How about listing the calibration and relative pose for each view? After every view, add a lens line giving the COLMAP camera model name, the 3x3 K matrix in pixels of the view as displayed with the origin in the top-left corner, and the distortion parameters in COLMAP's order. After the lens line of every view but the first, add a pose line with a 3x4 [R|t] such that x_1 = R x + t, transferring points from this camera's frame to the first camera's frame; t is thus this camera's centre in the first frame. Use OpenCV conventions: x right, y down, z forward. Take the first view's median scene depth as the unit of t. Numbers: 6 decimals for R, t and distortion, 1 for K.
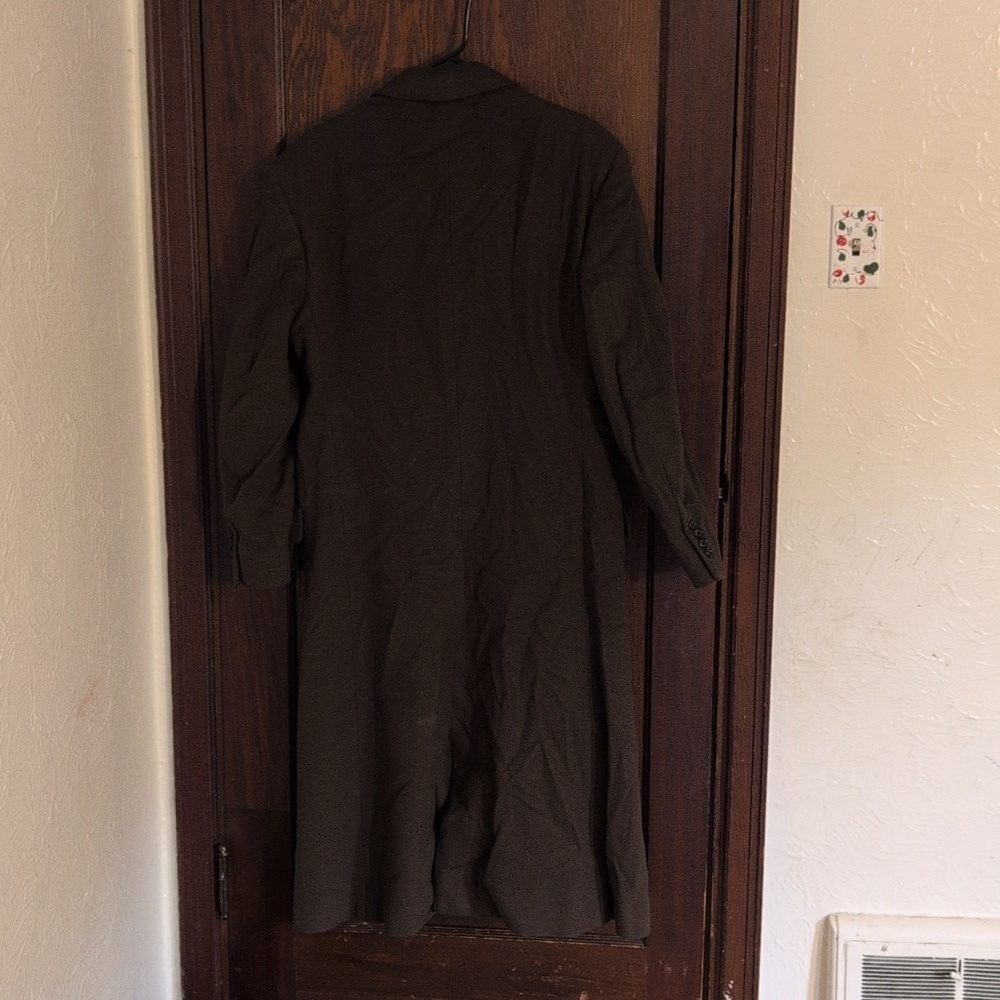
lens RADIAL K [[1661.1, 0, 505.8], [0, 1661.1, 488.0], [0, 0, 1]] dist [0.238340, -1.005045]
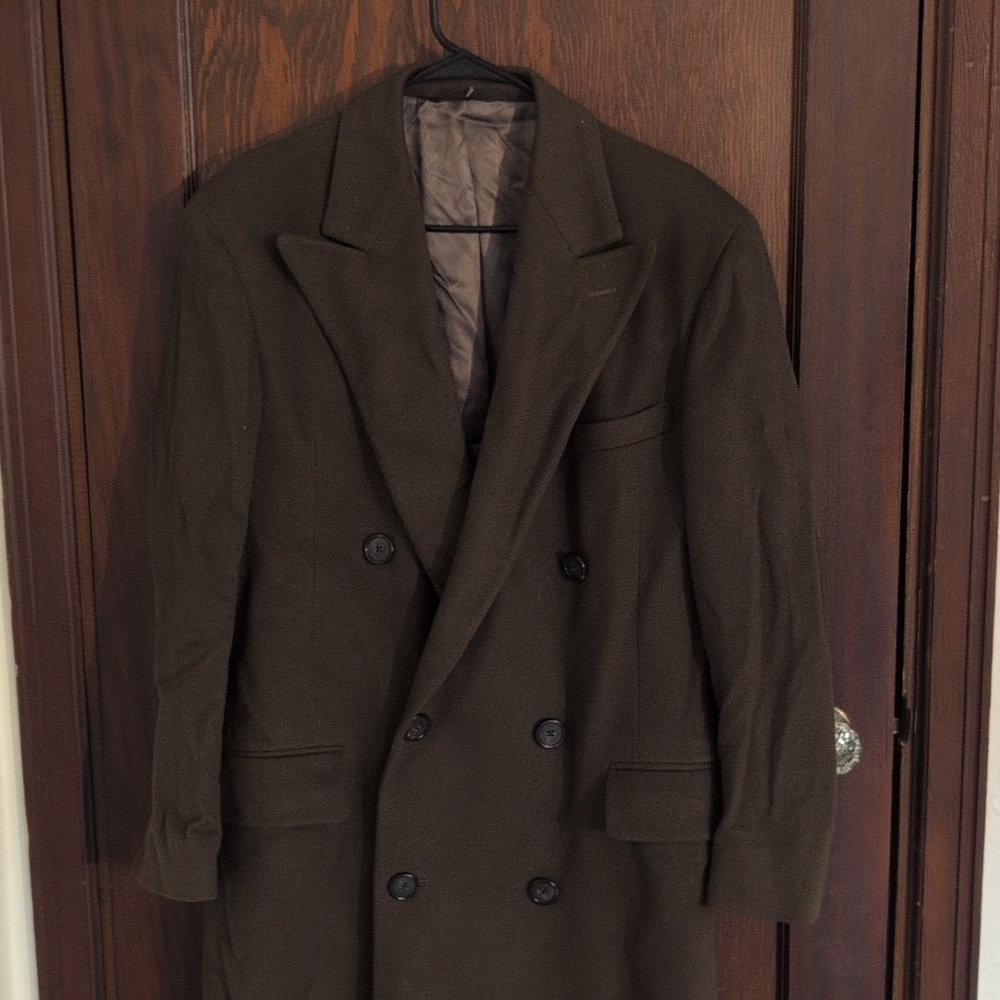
lens RADIAL K [[1661.1, 0, 505.8], [0, 1661.1, 488.0], [0, 0, 1]] dist [0.238340, -1.005045]
pose [[0.999458, -0.023776, 0.022760, -0.032255], [0.024138, 0.999585, -0.015743, -0.082360], [-0.022377, 0.016283, 0.999617, 0.366116]]
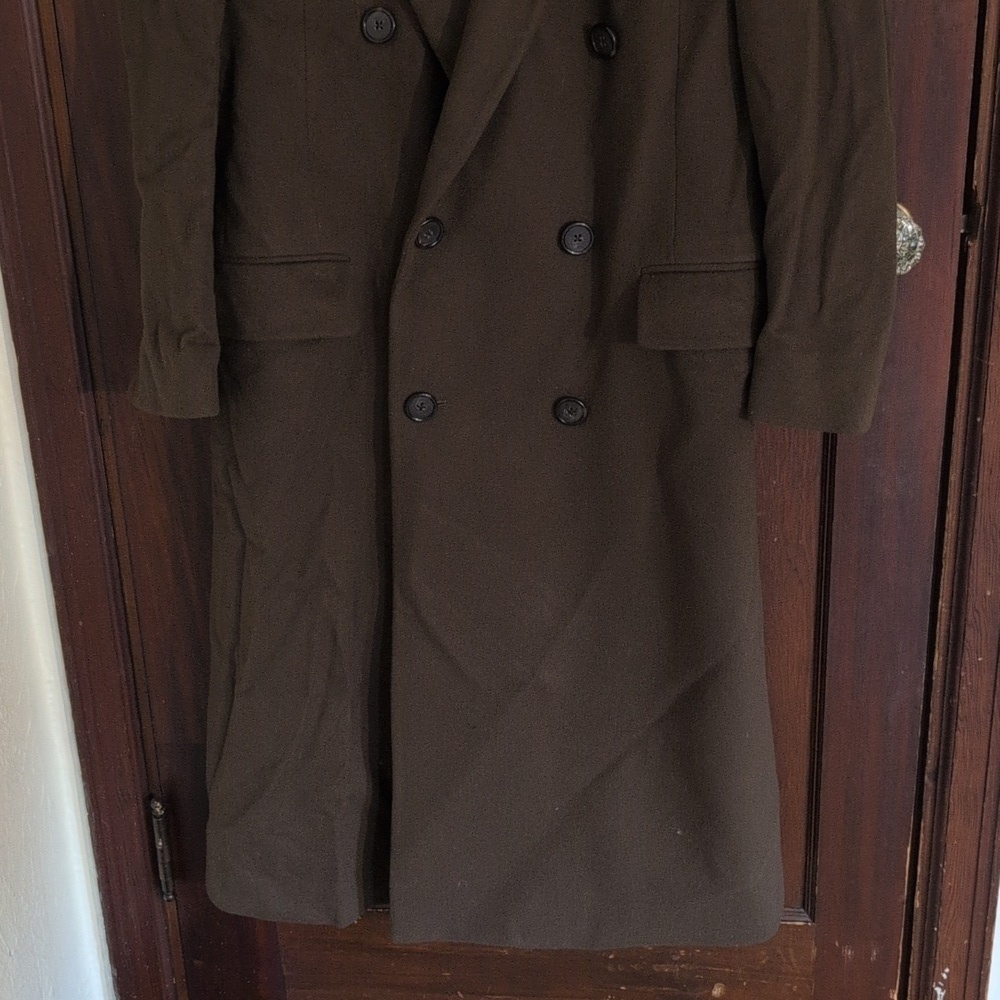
lens RADIAL K [[1661.1, 0, 505.8], [0, 1661.1, 488.0], [0, 0, 1]] dist [0.238340, -1.005045]
pose [[0.999191, -0.039140, -0.009233, -0.025600], [0.040195, 0.979131, 0.199215, -0.029979], [0.001243, -0.199425, 0.979912, 0.423854]]
